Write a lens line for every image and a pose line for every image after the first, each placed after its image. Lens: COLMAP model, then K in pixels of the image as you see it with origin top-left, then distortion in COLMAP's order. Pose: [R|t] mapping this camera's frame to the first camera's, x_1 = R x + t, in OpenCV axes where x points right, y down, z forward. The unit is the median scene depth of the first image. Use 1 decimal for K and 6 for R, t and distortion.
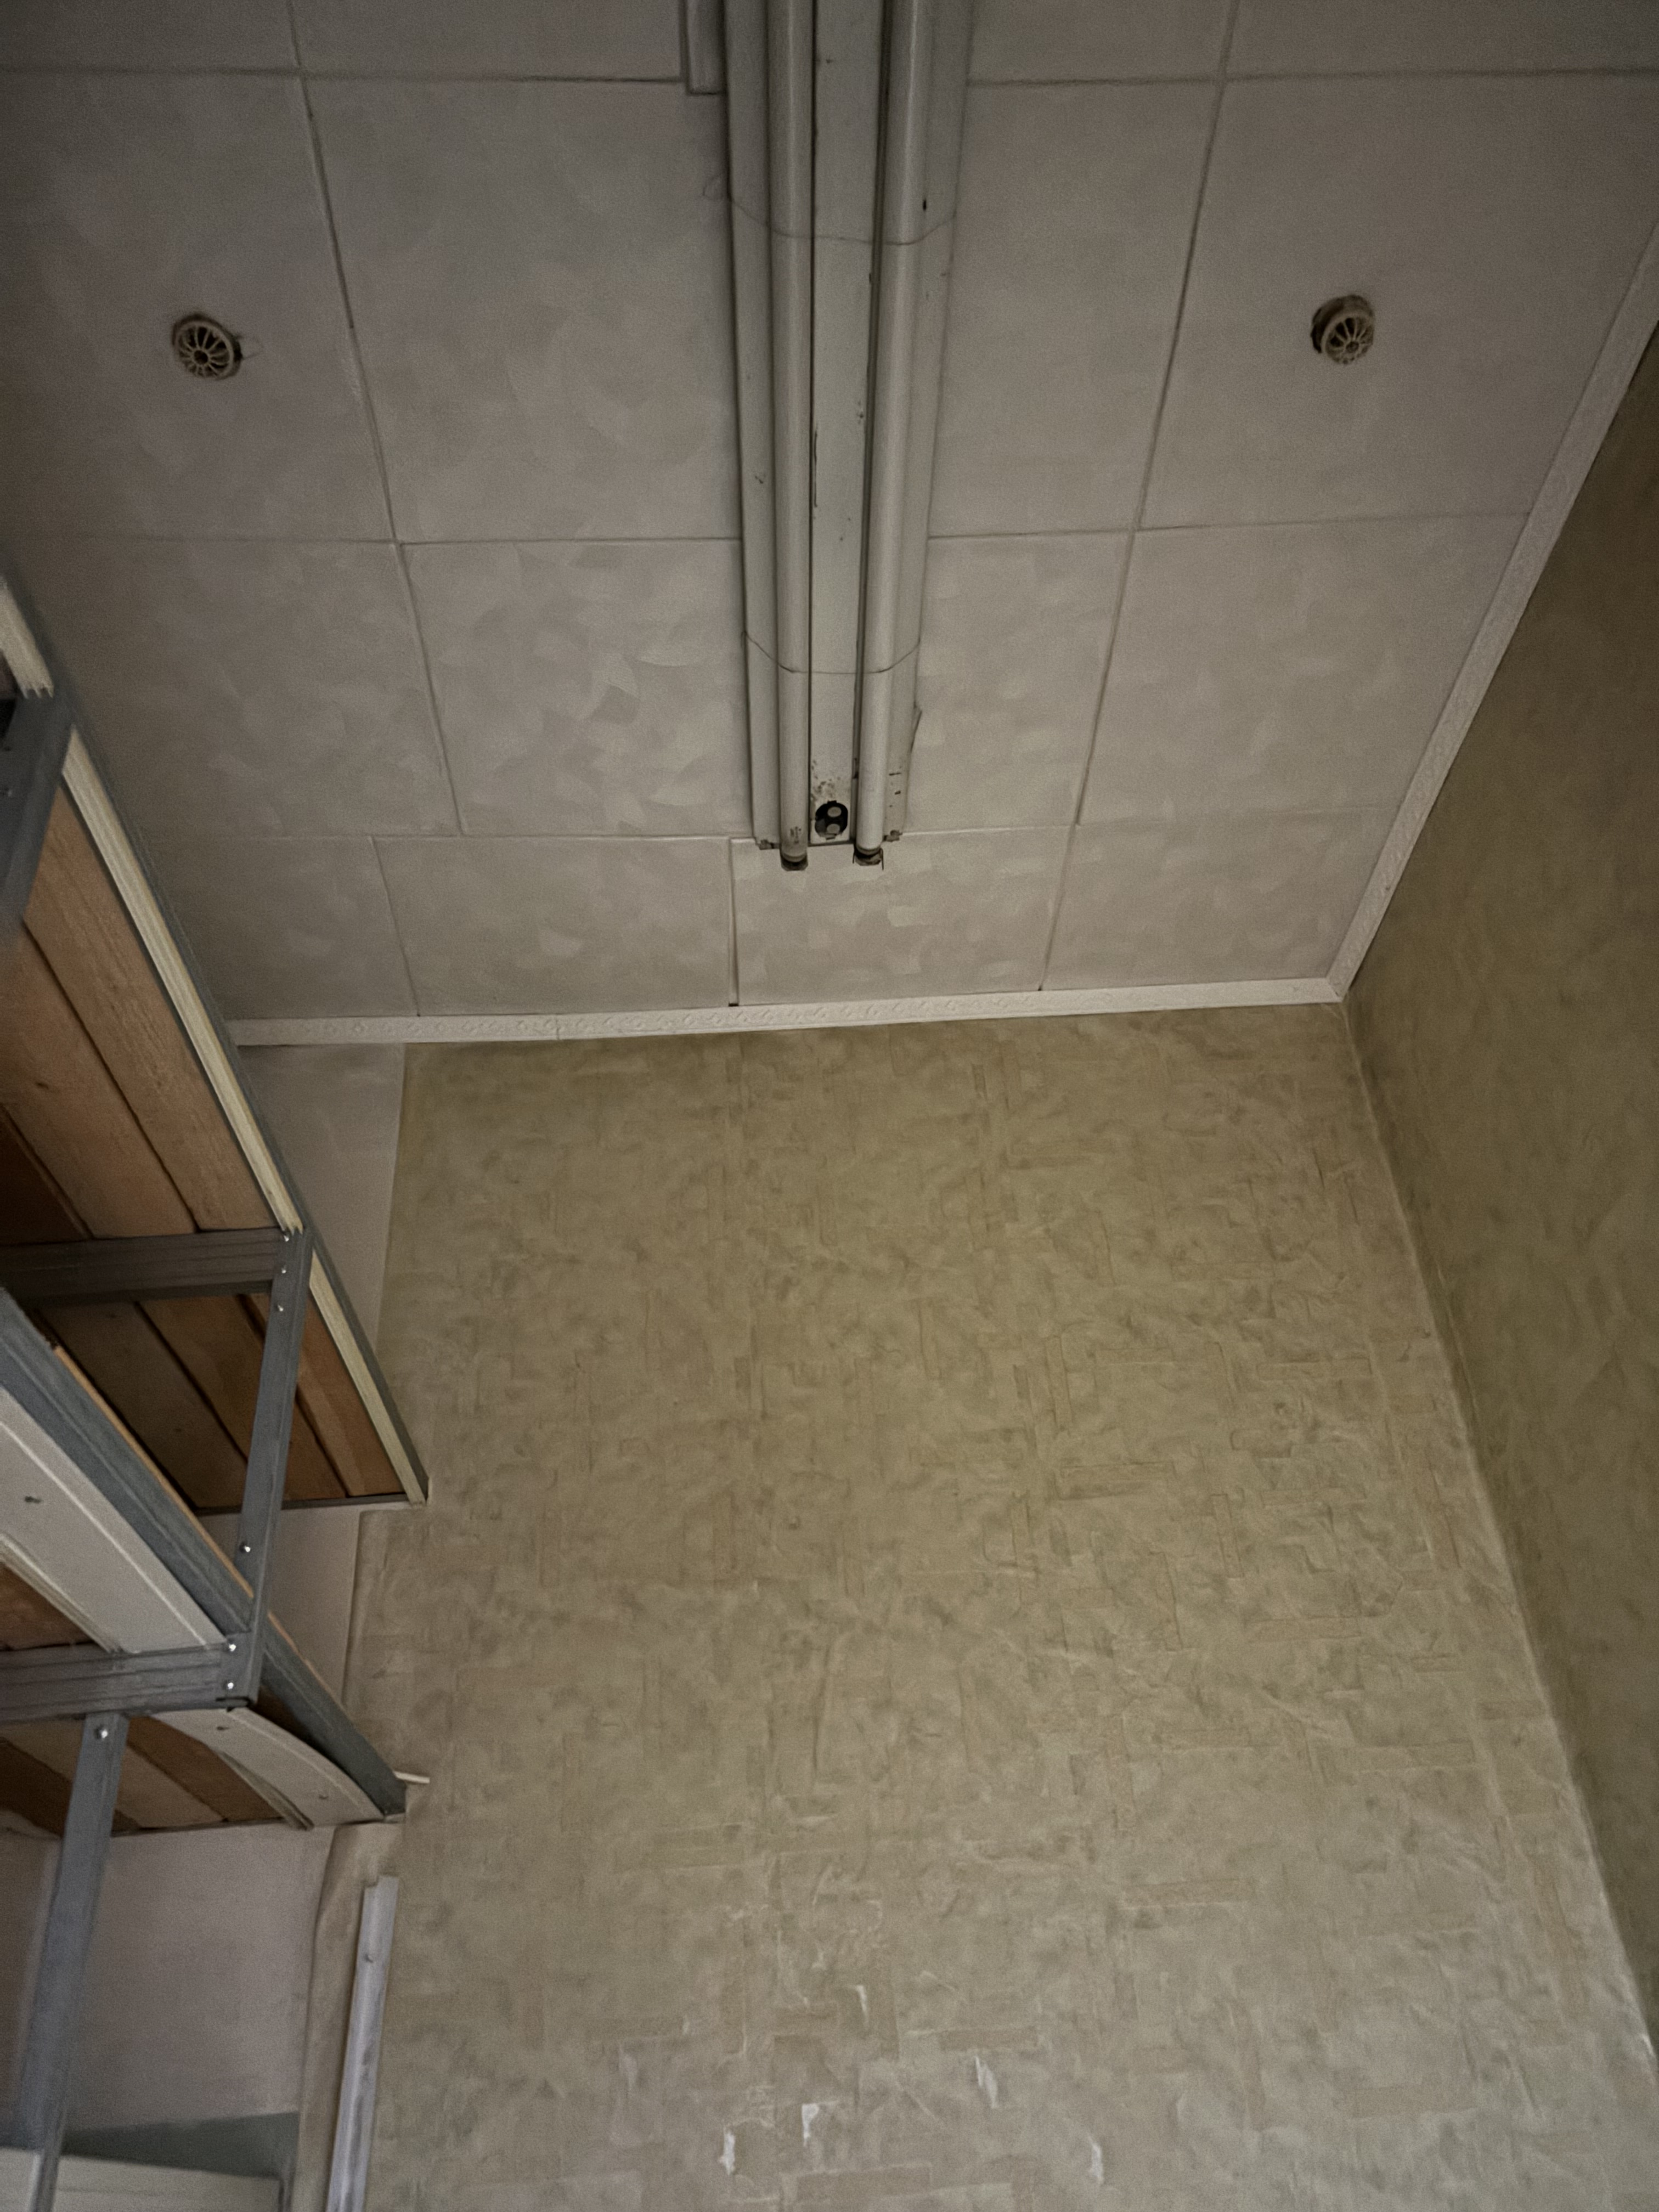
lens RADIAL K [[1653.6, 0, 833.7], [0, 1653.6, 1088.6], [0, 0, 1]] dist [0.039286, -0.045516]
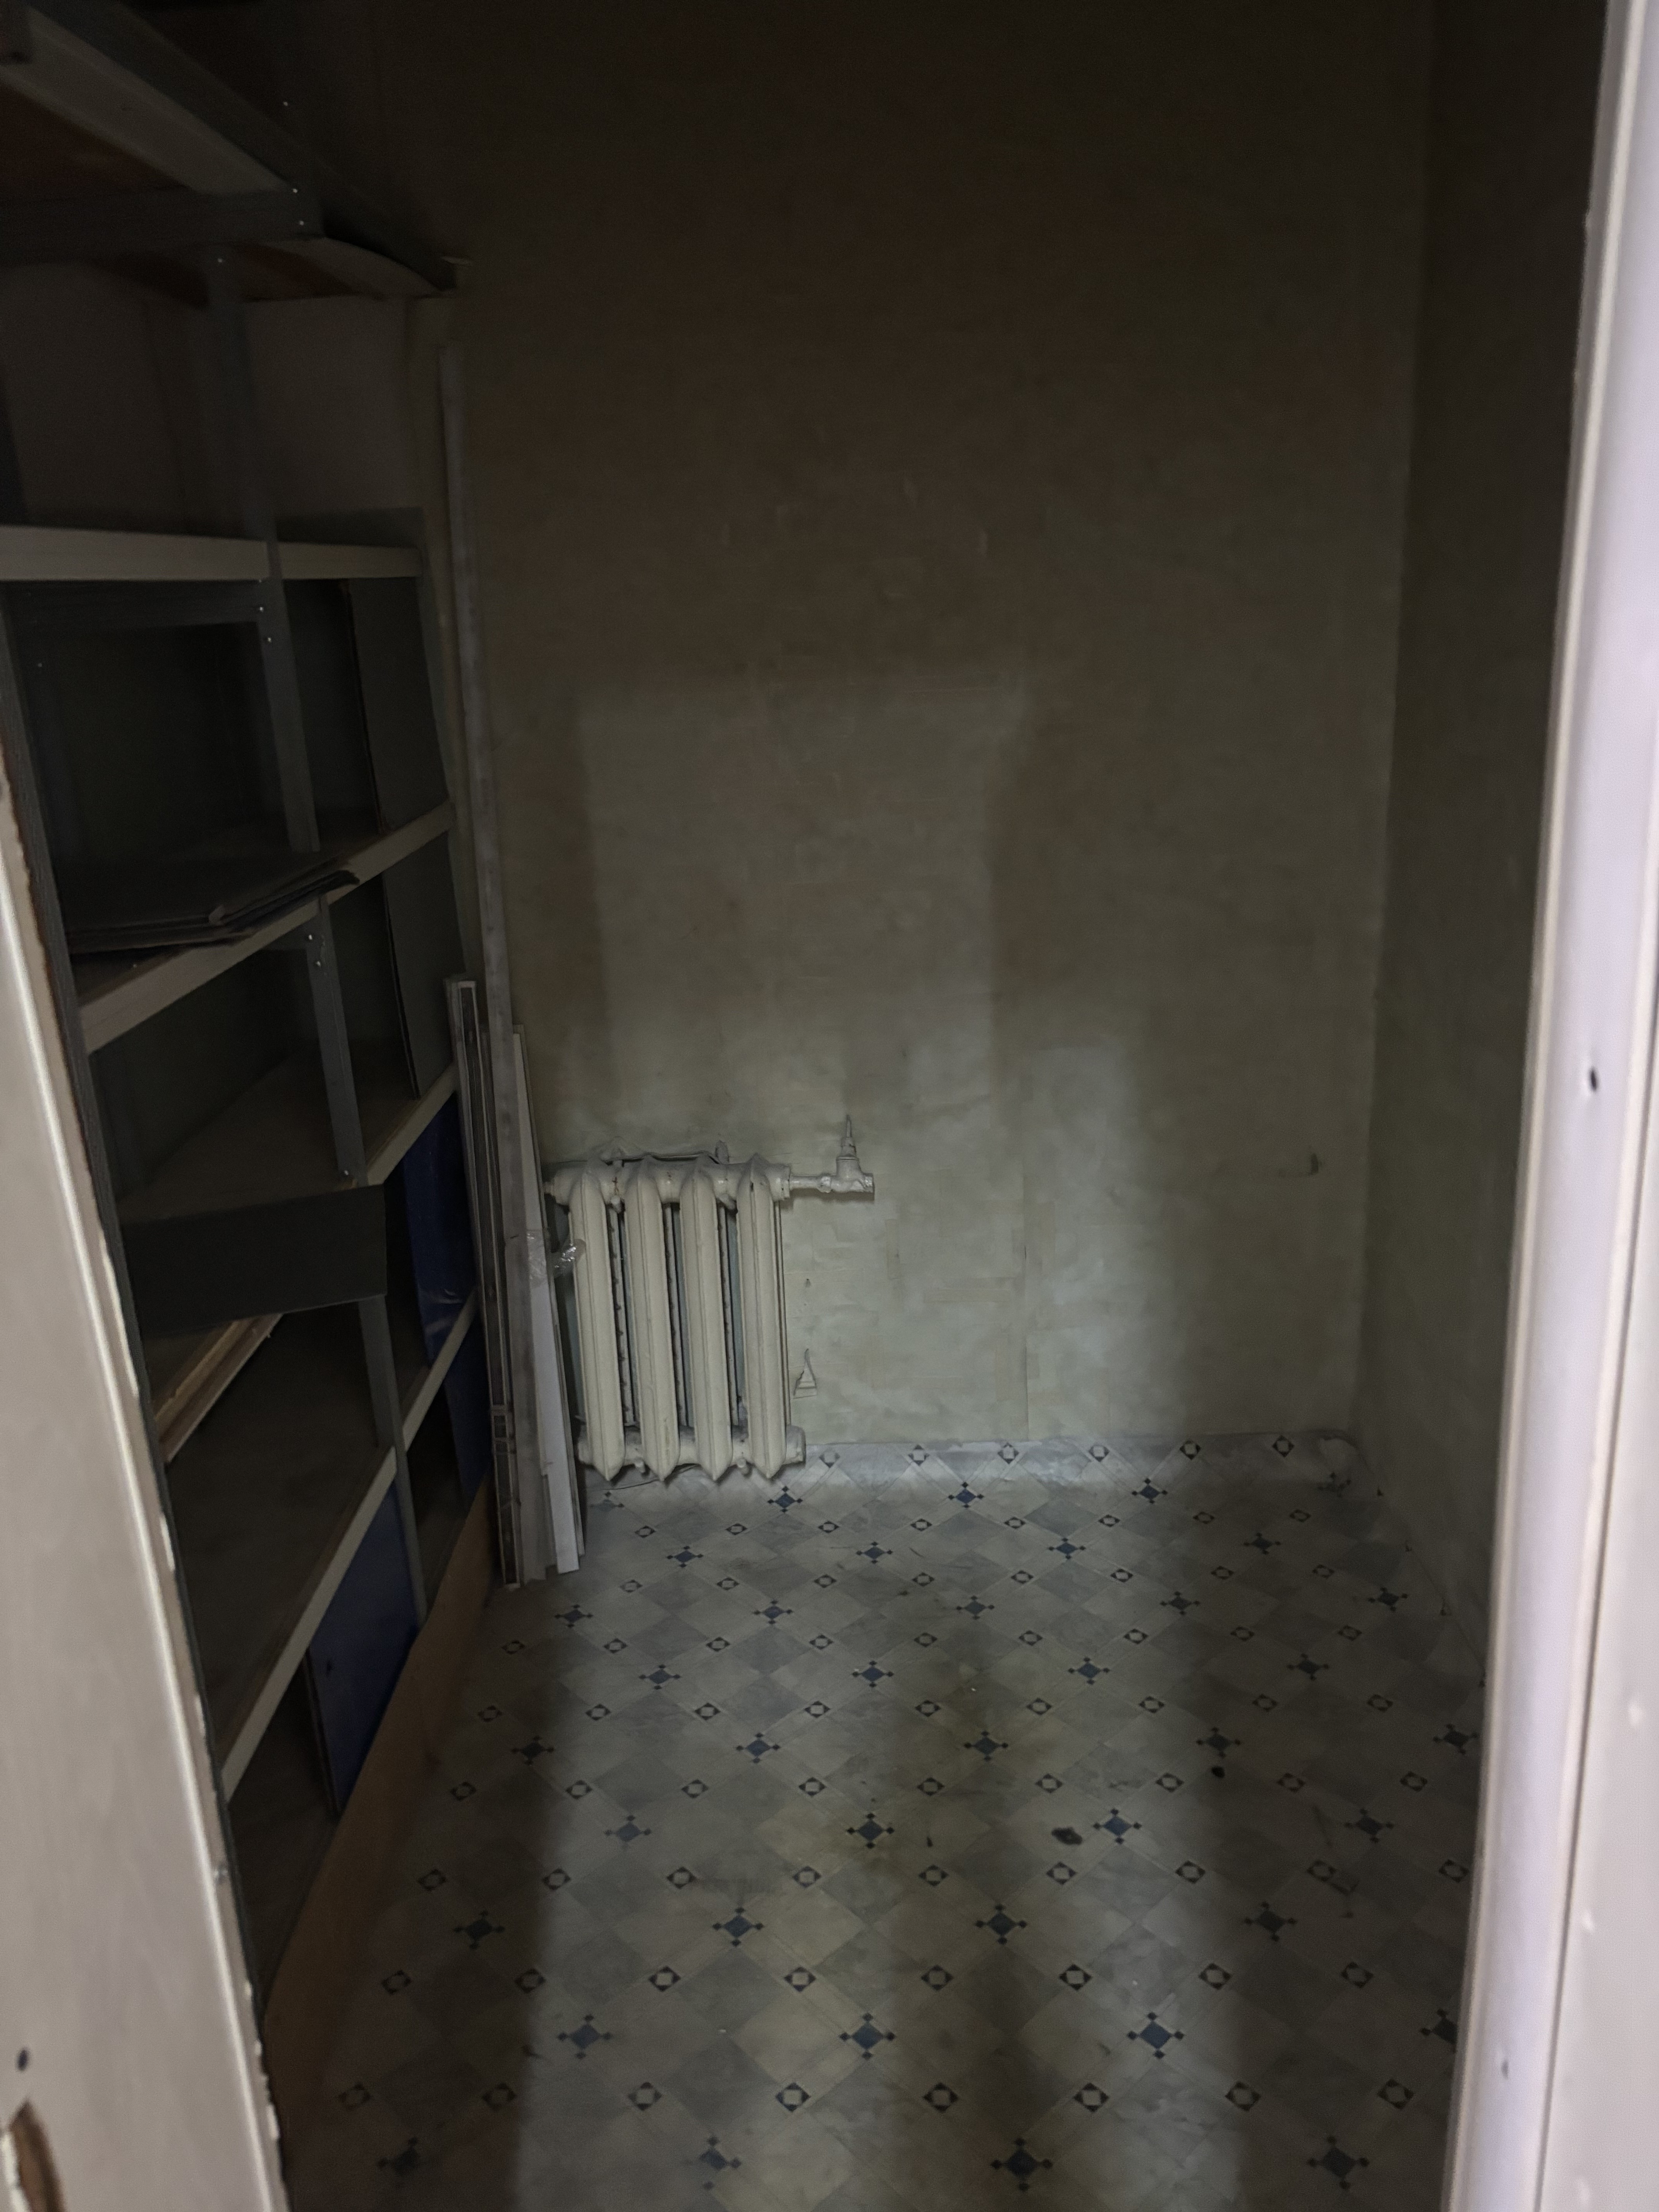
lens RADIAL K [[1653.6, 0, 807.9], [0, 1653.6, 1087.8], [0, 0, 1]] dist [0.039286, -0.045516]
pose [[0.998422, 0.030089, -0.047424, 0.088803], [0.018743, 0.617462, 0.786377, -0.185819], [0.052944, -0.786025, 0.615924, -0.242816]]
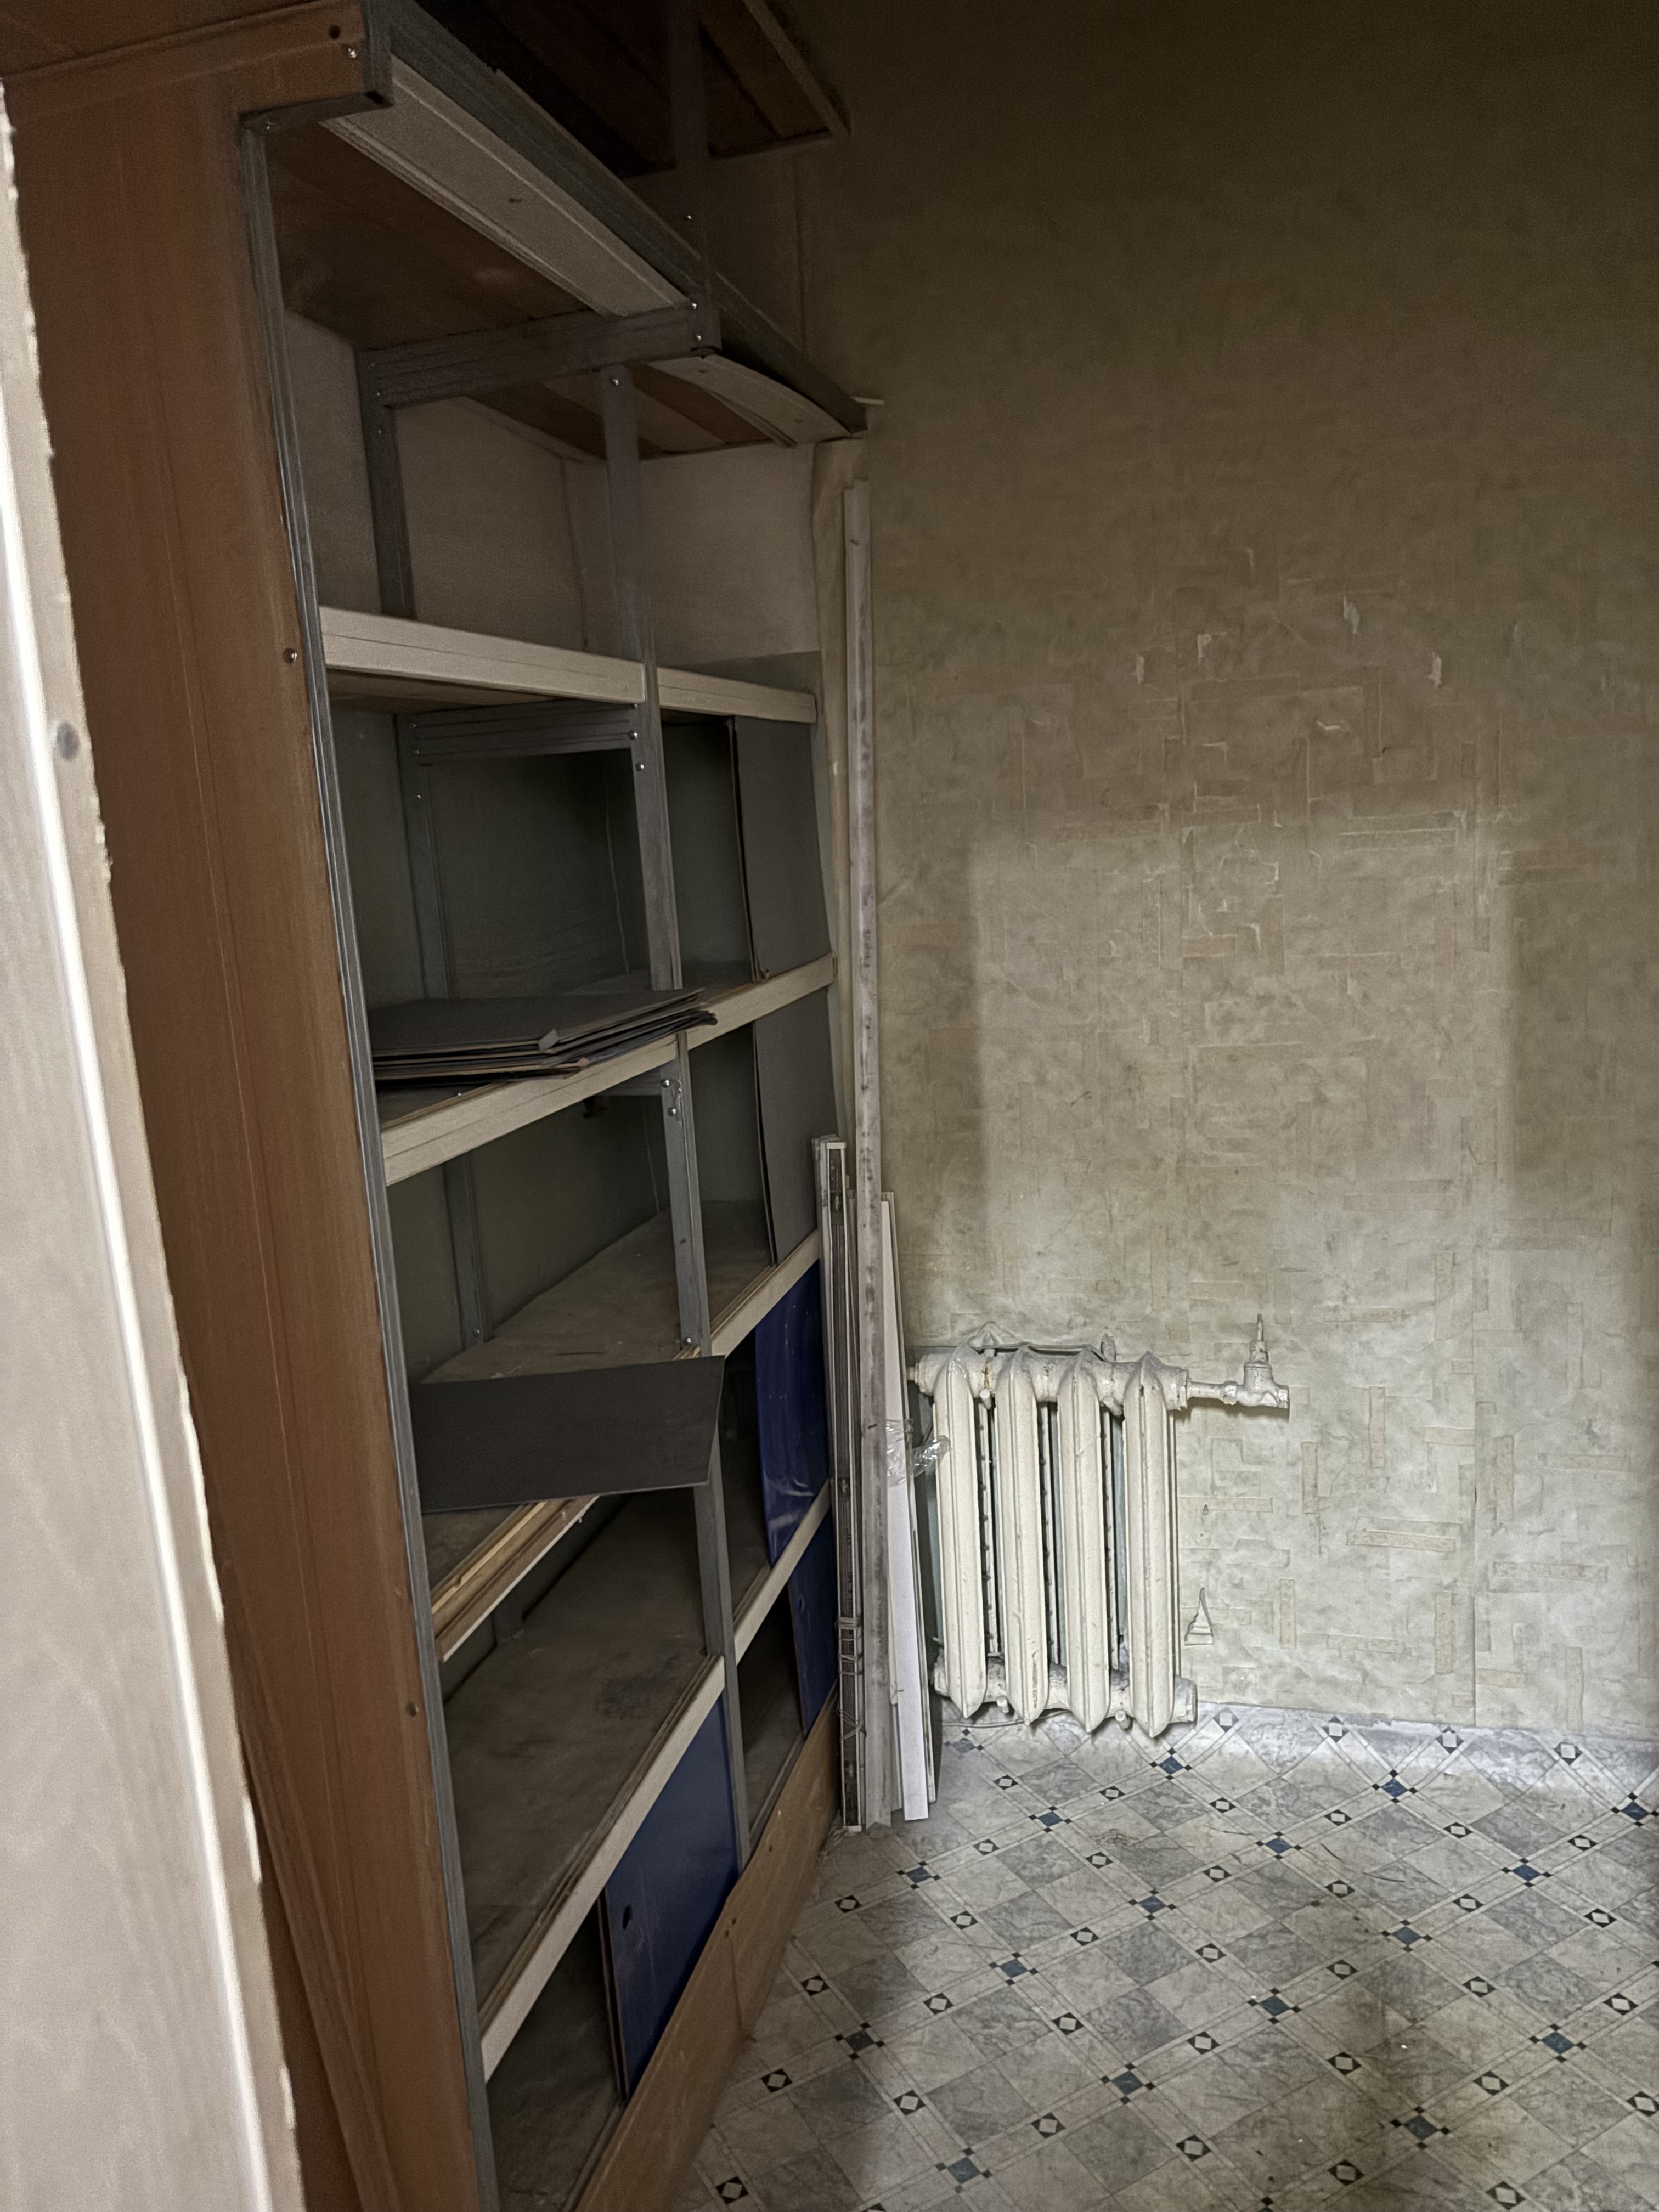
lens RADIAL K [[1653.6, 0, 823.5], [0, 1653.6, 1092.9], [0, 0, 1]] dist [0.039286, -0.045516]
pose [[0.958702, 0.054126, -0.279216, 0.081139], [0.161379, 0.704866, 0.690739, -0.068032], [0.234197, -0.707273, 0.667021, -0.162554]]
